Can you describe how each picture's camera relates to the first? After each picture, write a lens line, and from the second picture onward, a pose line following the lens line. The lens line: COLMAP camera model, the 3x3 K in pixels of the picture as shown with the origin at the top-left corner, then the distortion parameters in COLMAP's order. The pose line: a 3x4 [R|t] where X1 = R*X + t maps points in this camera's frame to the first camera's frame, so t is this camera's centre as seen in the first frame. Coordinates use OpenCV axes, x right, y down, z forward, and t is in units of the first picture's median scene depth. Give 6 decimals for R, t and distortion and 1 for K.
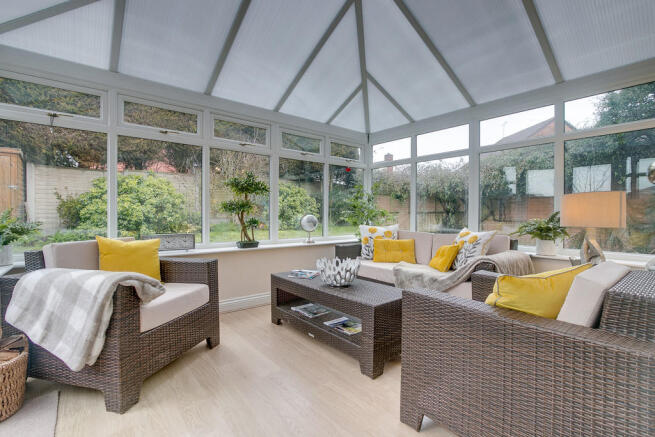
lens RADIAL K [[309.1, 0, 327.3], [0, 309.1, 216.5], [0, 0, 1]] dist [-0.001368, 0.000521]
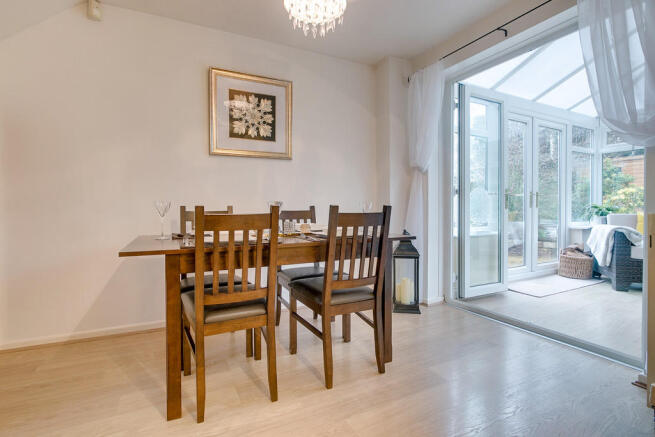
lens RADIAL K [[309.1, 0, 327.3], [0, 309.1, 216.5], [0, 0, 1]] dist [-0.001368, 0.000521]
pose [[-0.199212, 0.019348, -0.979765, 0.978239], [-0.008269, 0.999736, 0.021424, 0.047847], [0.979922, 0.012369, -0.199000, -0.295678]]
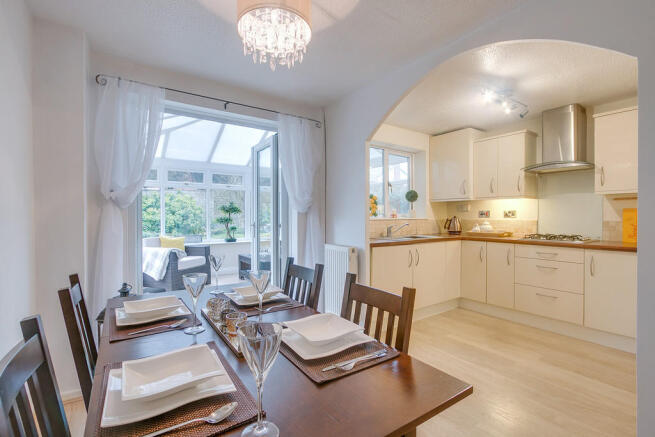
lens RADIAL K [[309.1, 0, 327.3], [0, 309.1, 216.5], [0, 0, 1]] dist [-0.001368, 0.000521]
pose [[0.997690, -0.005640, -0.067698, 0.520769], [0.005197, 0.999964, -0.006710, -0.043611], [0.067734, 0.006343, 0.997683, -0.946701]]
